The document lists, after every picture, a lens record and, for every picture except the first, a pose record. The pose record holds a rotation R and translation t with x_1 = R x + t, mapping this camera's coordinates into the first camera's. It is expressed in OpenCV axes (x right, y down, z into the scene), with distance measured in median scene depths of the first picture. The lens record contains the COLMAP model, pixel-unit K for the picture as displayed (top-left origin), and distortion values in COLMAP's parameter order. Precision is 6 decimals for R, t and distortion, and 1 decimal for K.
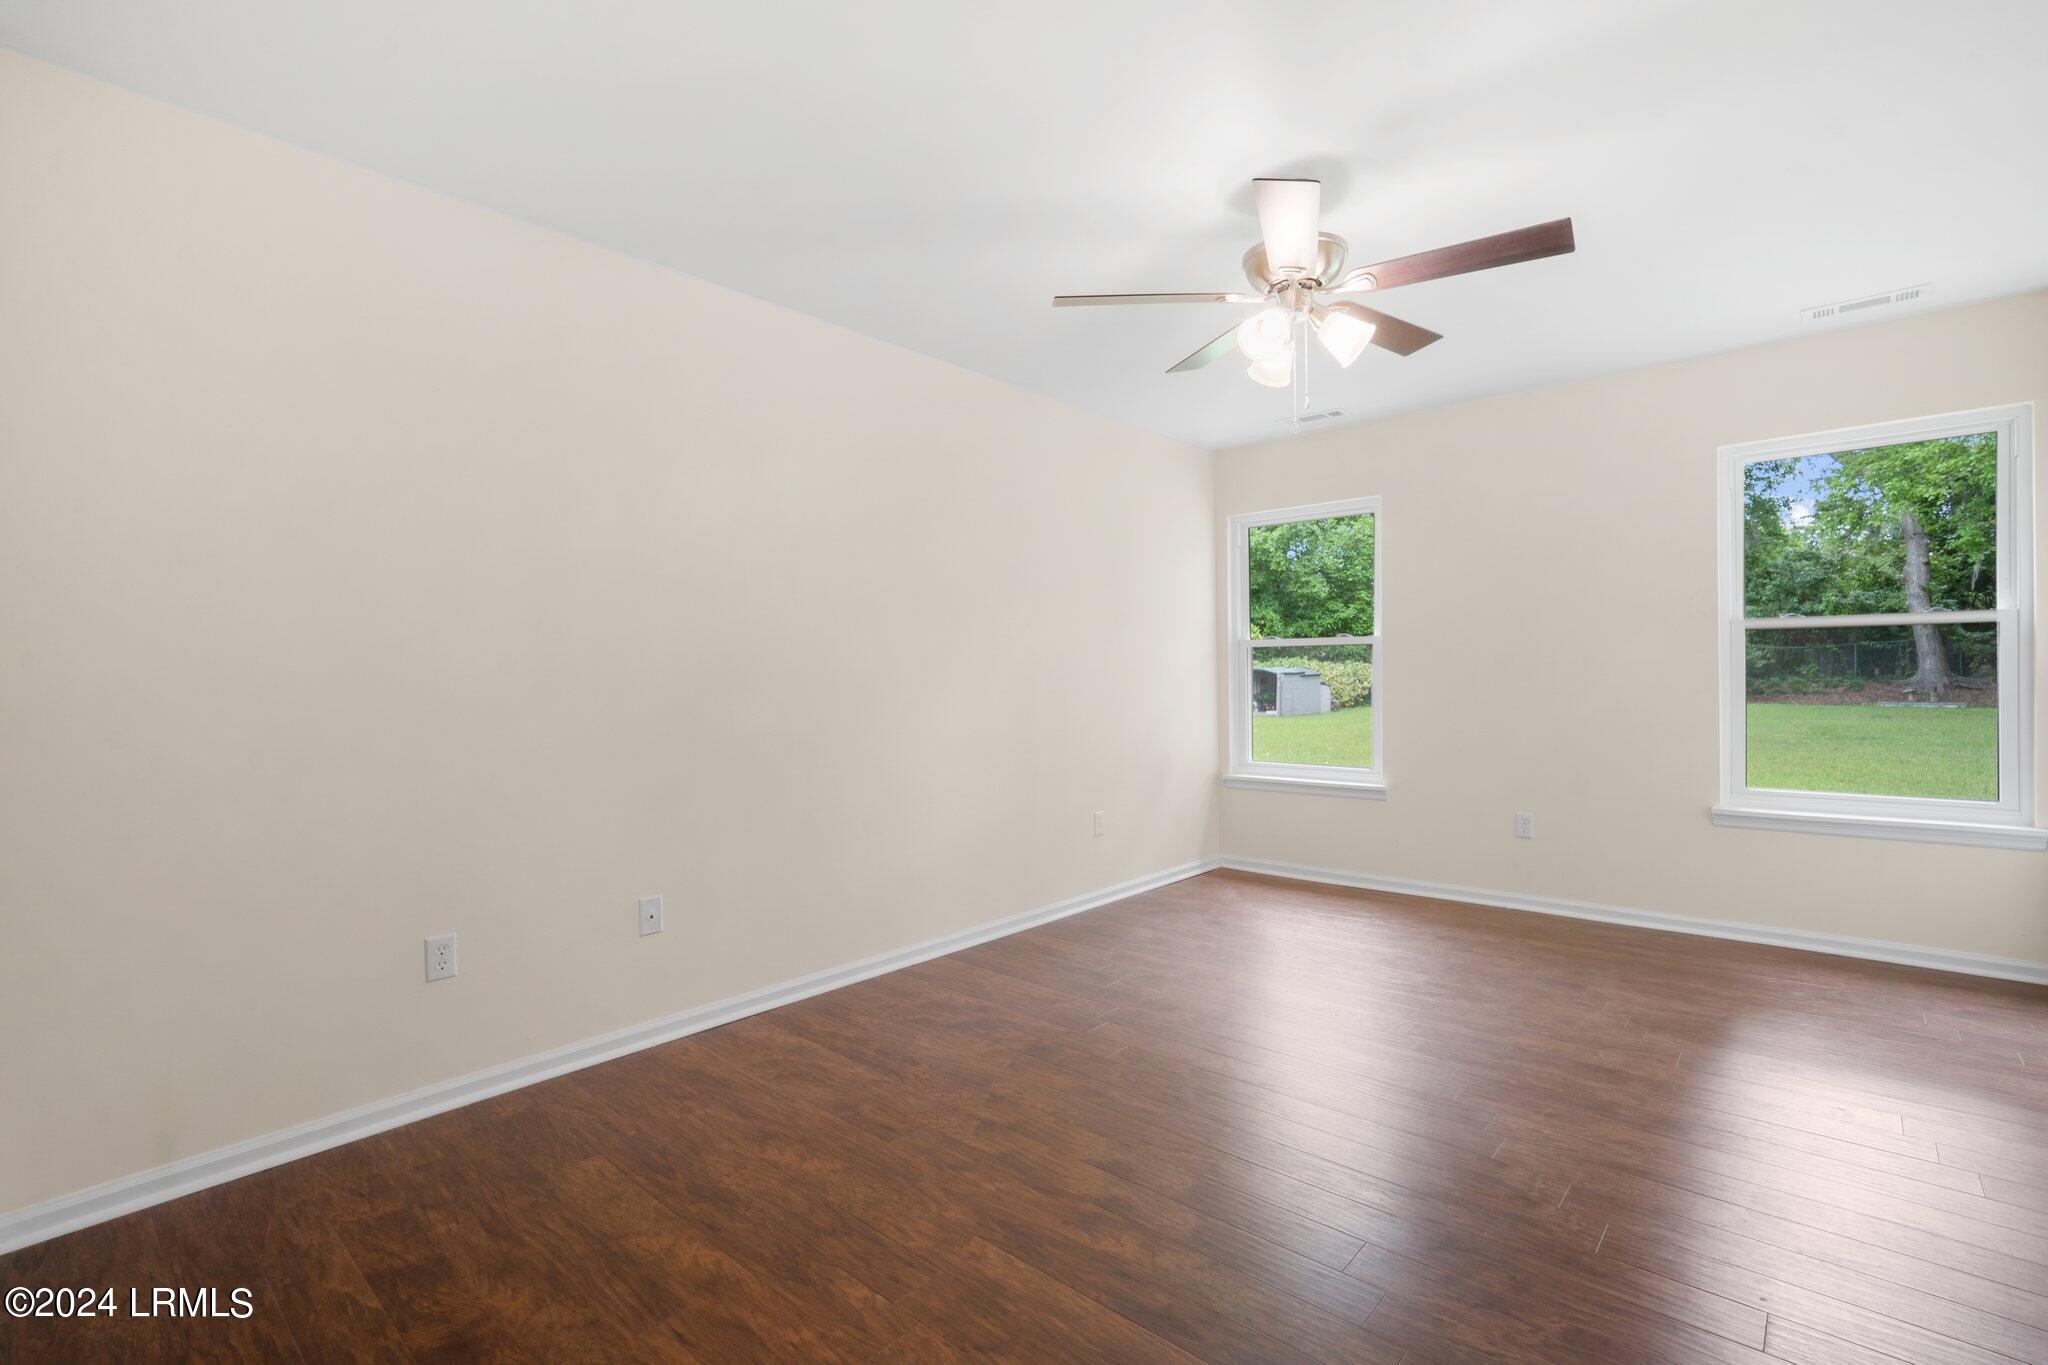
lens RADIAL K [[894.3, 0, 1012.6], [0, 894.3, 672.6], [0, 0, 1]] dist [-0.006593, 0.000245]
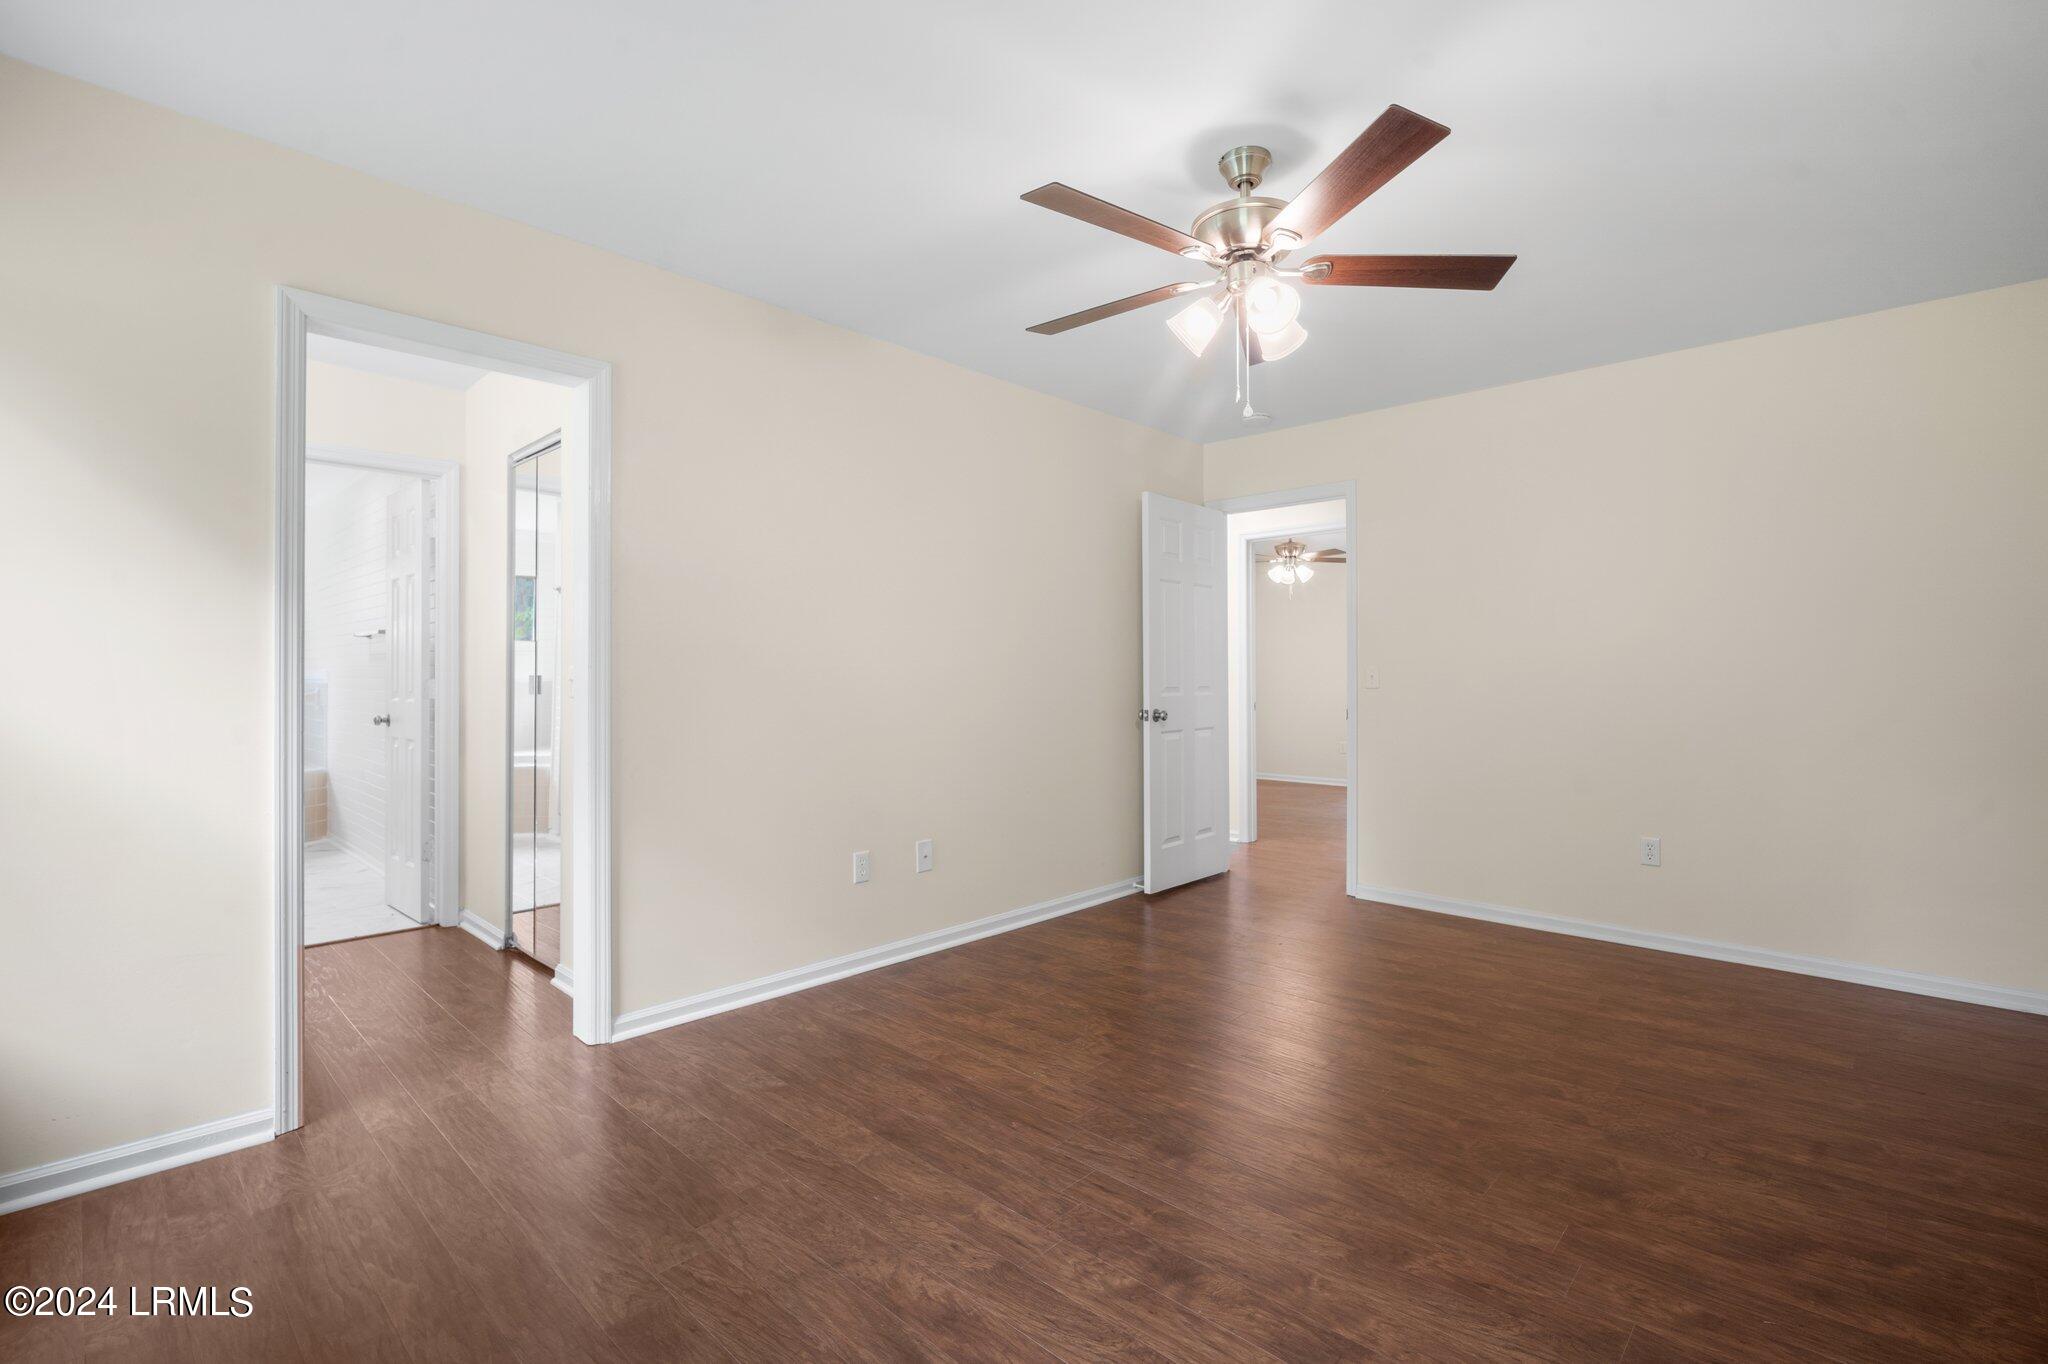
lens RADIAL K [[894.3, 0, 1012.6], [0, 894.3, 672.1], [0, 0, 1]] dist [-0.006593, 0.000245]
pose [[-0.999559, 0.010382, 0.027809, 0.544370], [0.010188, 0.999923, -0.007115, 0.004058], [-0.027880, -0.006829, -0.999588, 1.947884]]
